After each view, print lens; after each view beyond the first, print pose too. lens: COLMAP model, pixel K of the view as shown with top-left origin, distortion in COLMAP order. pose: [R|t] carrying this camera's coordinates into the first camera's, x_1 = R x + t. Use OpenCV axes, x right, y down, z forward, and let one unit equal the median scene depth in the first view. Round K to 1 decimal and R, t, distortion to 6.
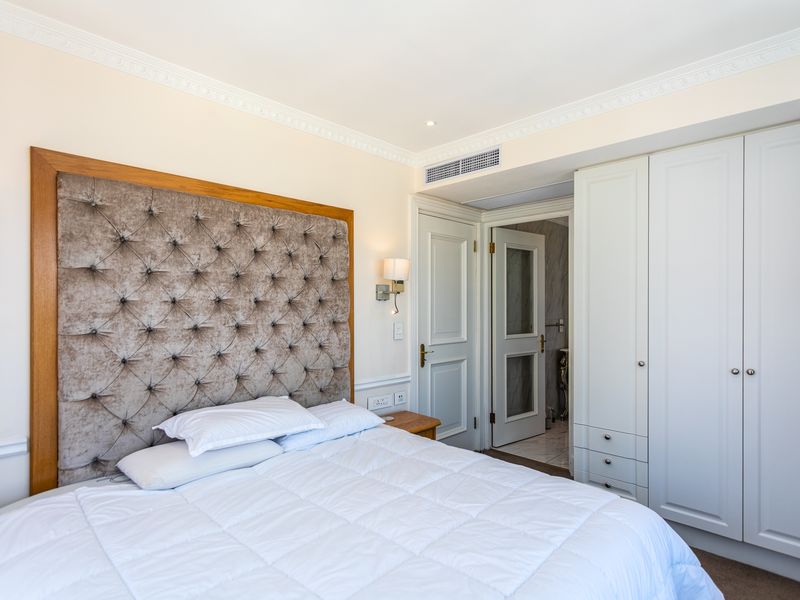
lens RADIAL K [[437.5, 0, 403.4], [0, 437.5, 301.3], [0, 0, 1]] dist [0.003470, 0.001107]
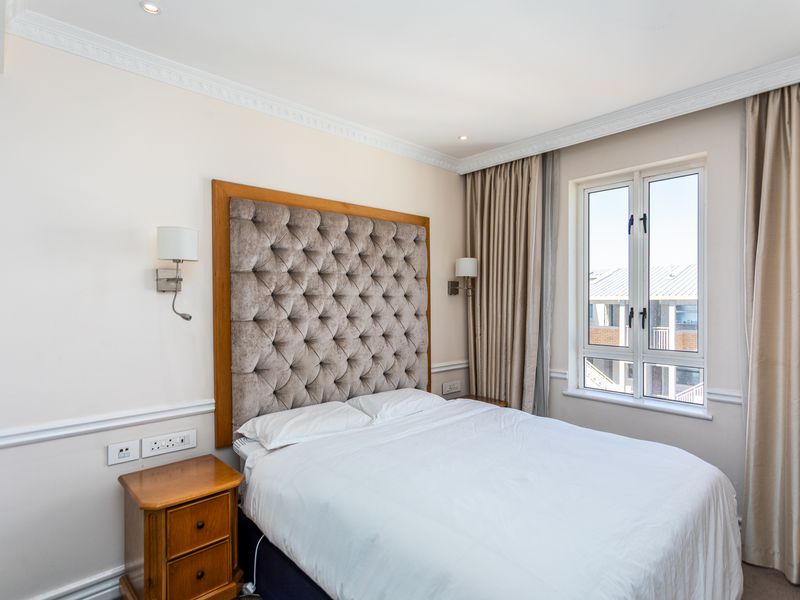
lens RADIAL K [[437.5, 0, 403.4], [0, 437.5, 301.3], [0, 0, 1]] dist [0.003470, 0.001107]
pose [[0.999359, -0.004744, -0.035484, -0.167053], [0.005118, 0.999932, 0.010459, 0.002214], [0.035432, -0.010634, 0.999316, -0.188304]]
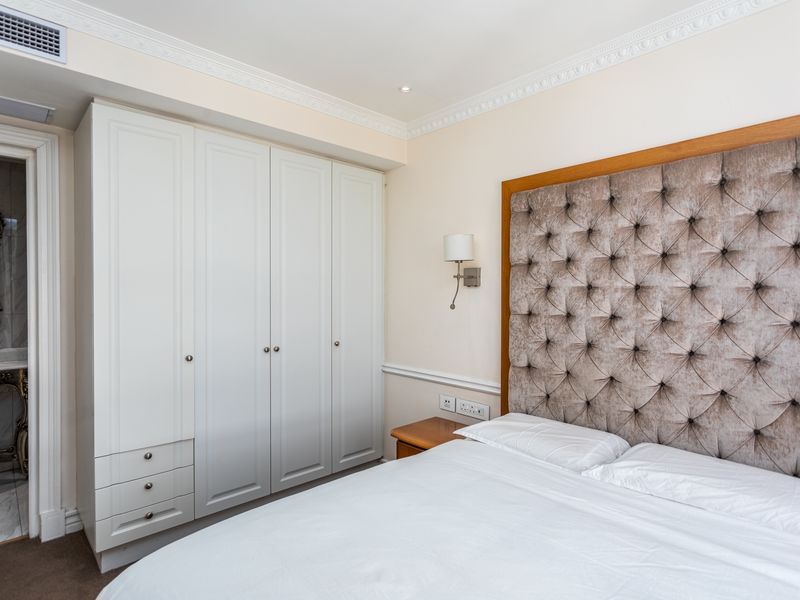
lens RADIAL K [[437.5, 0, 403.4], [0, 437.5, 301.3], [0, 0, 1]] dist [0.003470, 0.001107]
pose [[-0.021883, 0.017113, -0.999614, 0.387066], [0.003920, 0.999847, 0.017031, 0.007685], [0.999753, -0.003545, -0.021947, 0.496780]]
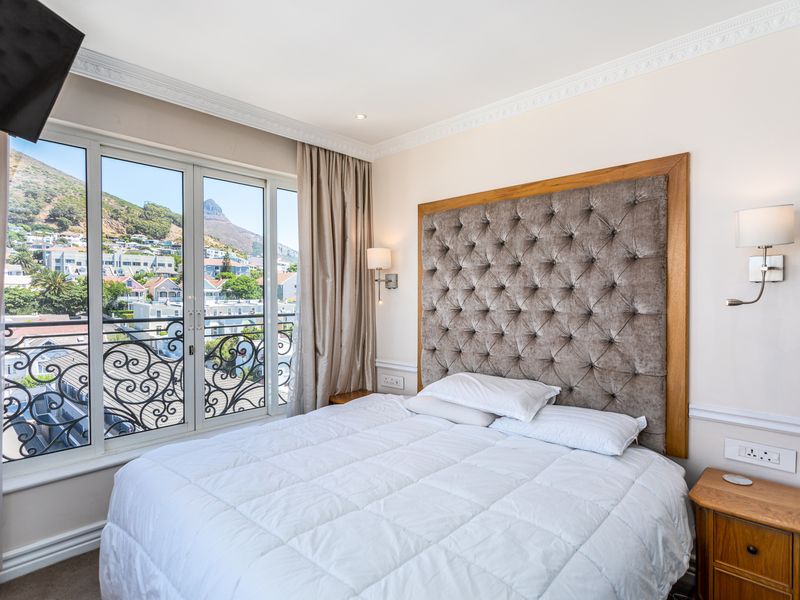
lens RADIAL K [[437.5, 0, 403.4], [0, 437.5, 301.3], [0, 0, 1]] dist [0.003470, 0.001107]
pose [[0.012555, 0.015950, -0.999794, 0.662480], [0.008727, 0.999833, 0.016060, 0.010635], [0.999883, -0.008927, 0.012413, 0.636890]]
